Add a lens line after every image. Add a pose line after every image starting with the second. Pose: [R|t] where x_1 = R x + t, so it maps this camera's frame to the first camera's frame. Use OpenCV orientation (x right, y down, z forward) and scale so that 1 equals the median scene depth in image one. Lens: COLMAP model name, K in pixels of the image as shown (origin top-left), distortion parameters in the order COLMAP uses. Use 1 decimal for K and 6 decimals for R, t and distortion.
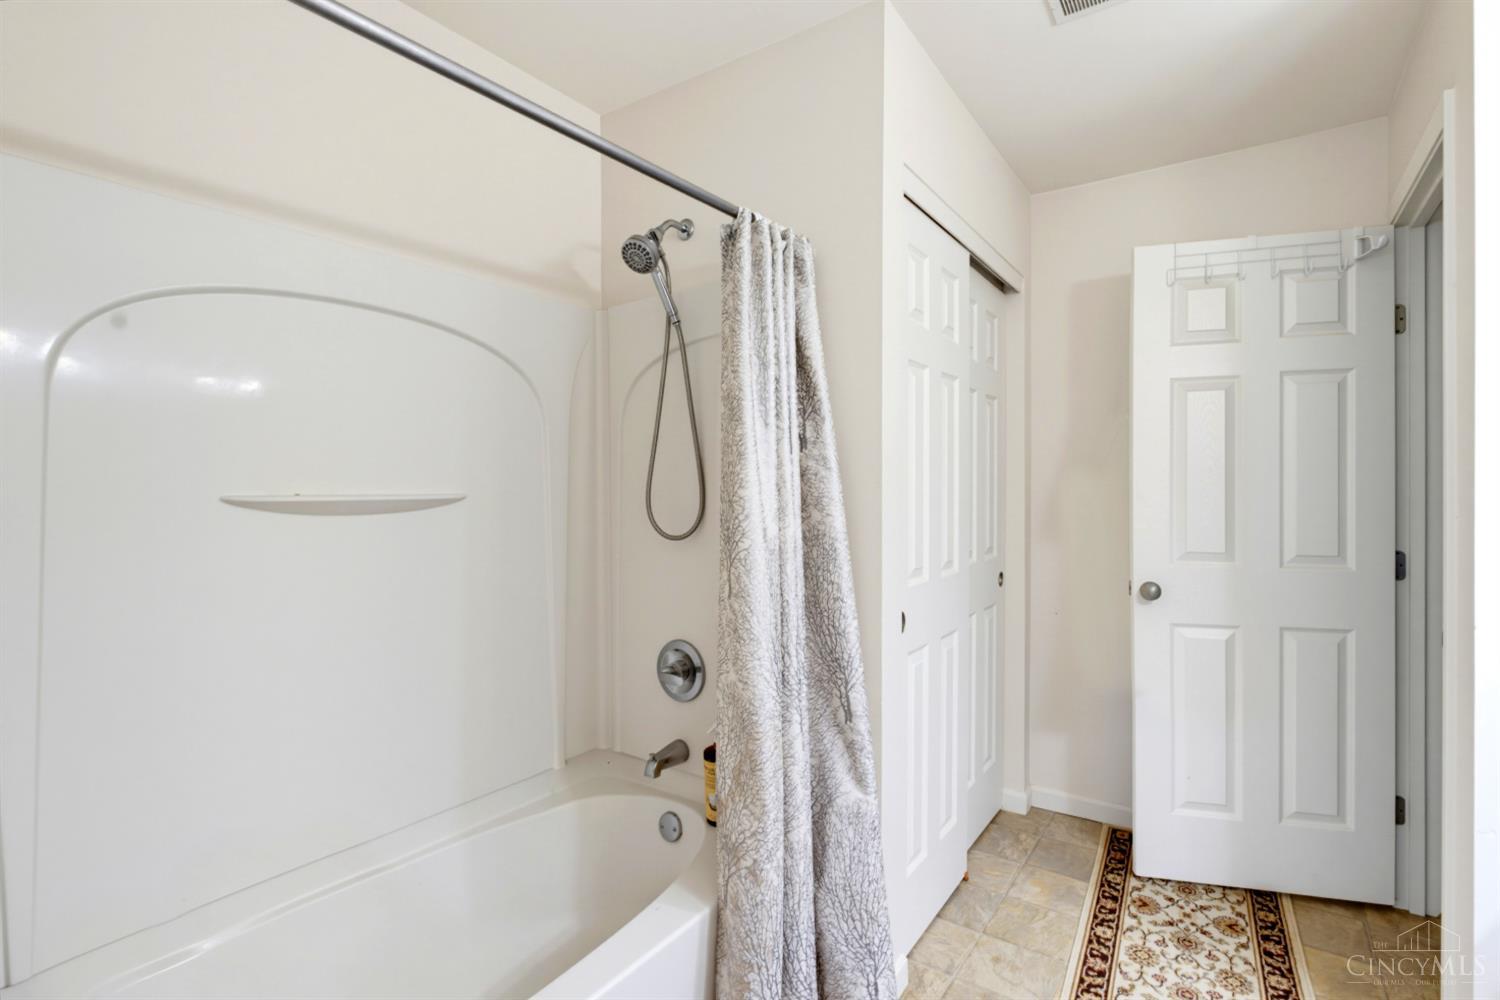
lens RADIAL K [[709.0, 0, 748.7], [0, 709.0, 495.8], [0, 0, 1]] dist [-0.011274, 0.004703]
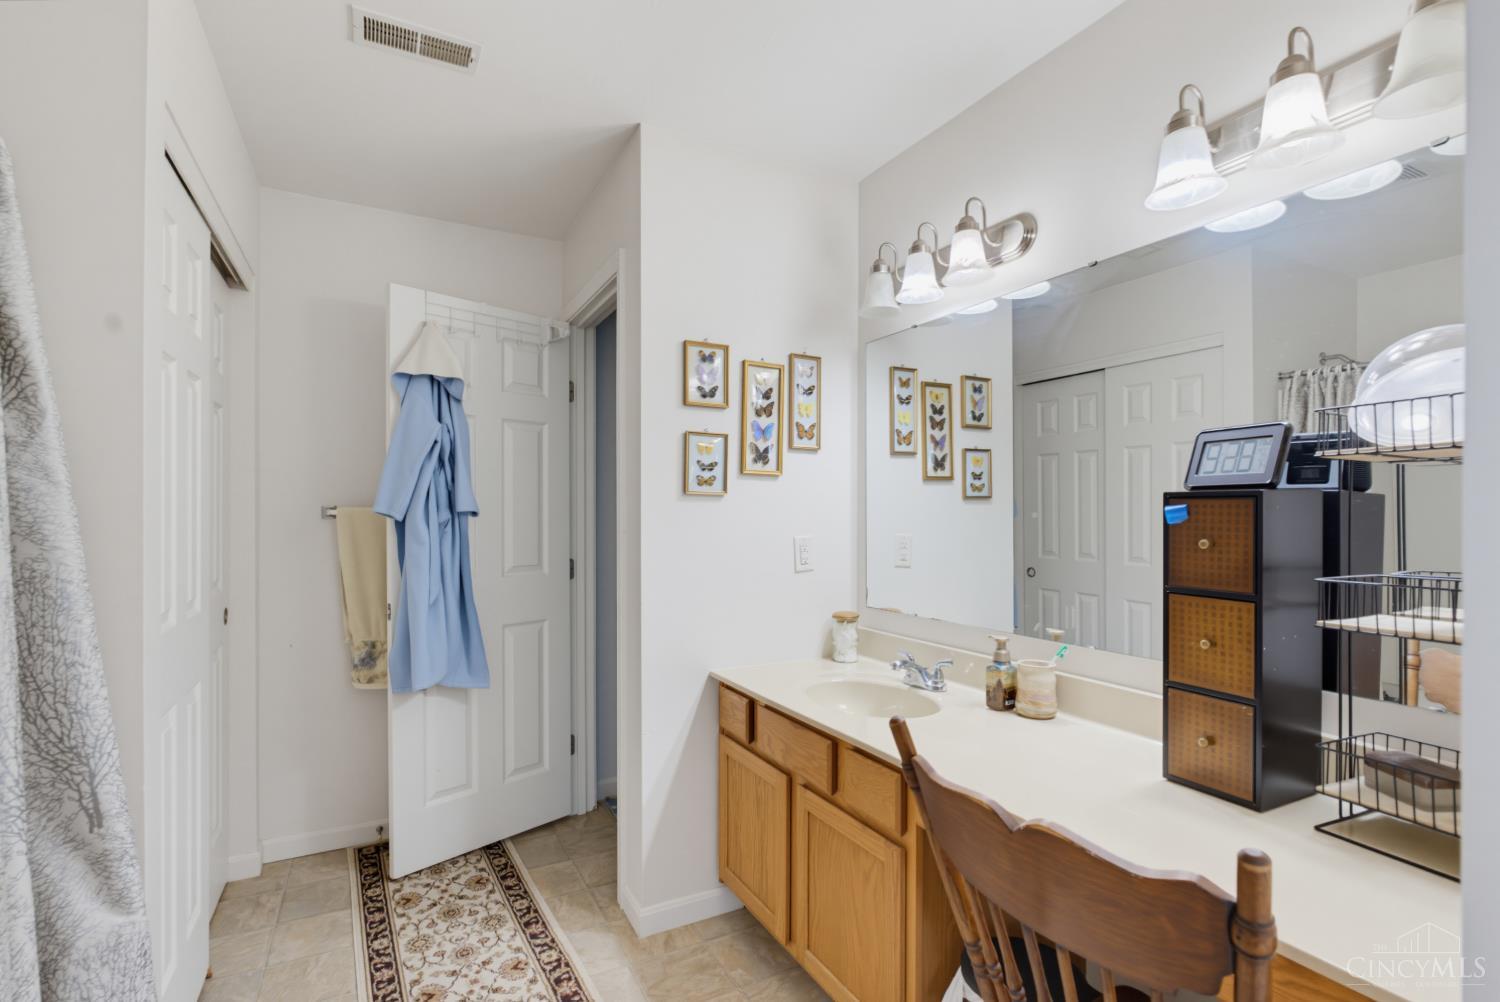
lens RADIAL K [[709.0, 0, 749.8], [0, 709.0, 516.8], [0, 0, 1]] dist [-0.011274, 0.004703]
pose [[0.454592, -0.000420, 0.890700, -0.171364], [0.002345, 0.999997, -0.000725, -0.001728], [-0.890697, 0.002418, 0.454591, 0.053121]]
